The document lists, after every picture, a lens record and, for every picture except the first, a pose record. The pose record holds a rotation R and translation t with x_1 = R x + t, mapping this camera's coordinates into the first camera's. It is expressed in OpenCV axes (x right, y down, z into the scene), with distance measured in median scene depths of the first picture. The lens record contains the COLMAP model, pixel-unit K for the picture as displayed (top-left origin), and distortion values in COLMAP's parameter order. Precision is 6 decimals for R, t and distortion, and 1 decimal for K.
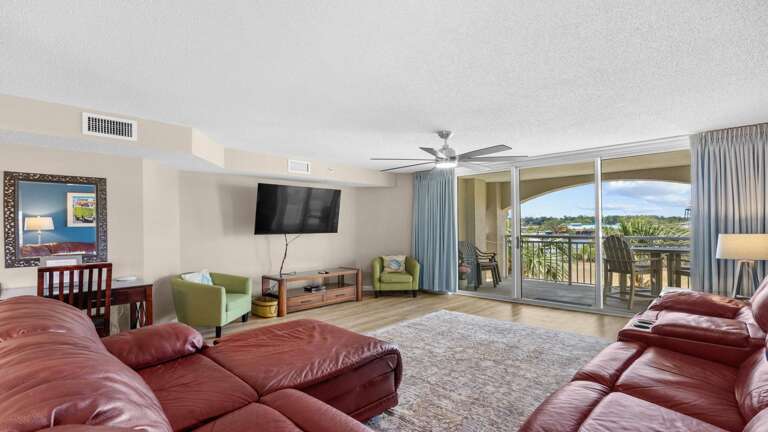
lens RADIAL K [[355.4, 0, 381.5], [0, 355.4, 216.5], [0, 0, 1]] dist [-0.012496, 0.003113]
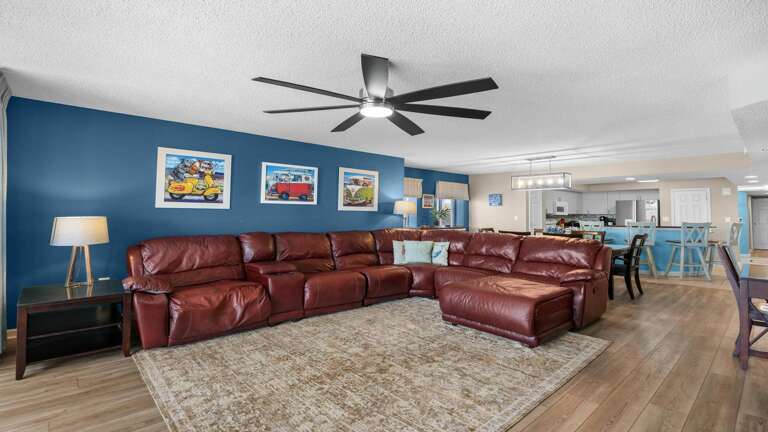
lens RADIAL K [[355.4, 0, 379.8], [0, 355.4, 213.7], [0, 0, 1]] dist [-0.012496, 0.003113]
pose [[-0.997178, -0.002522, 0.075036, 0.138246], [-0.004694, 0.999575, -0.028784, 0.058000], [-0.074932, -0.029055, -0.996765, 1.735117]]
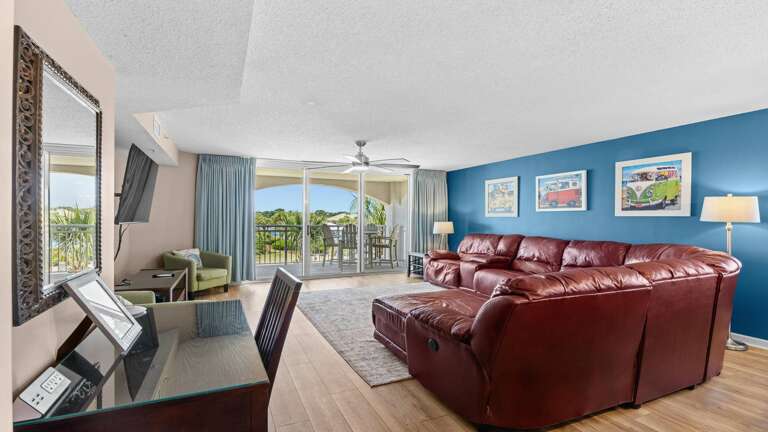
lens RADIAL K [[355.4, 0, 378.3], [0, 355.4, 220.4], [0, 0, 1]] dist [-0.012496, 0.003113]
pose [[0.380587, 0.004140, 0.924736, -1.047422], [-0.034480, 0.999358, 0.009717, 0.030517], [-0.924102, -0.035584, 0.380486, 0.486083]]
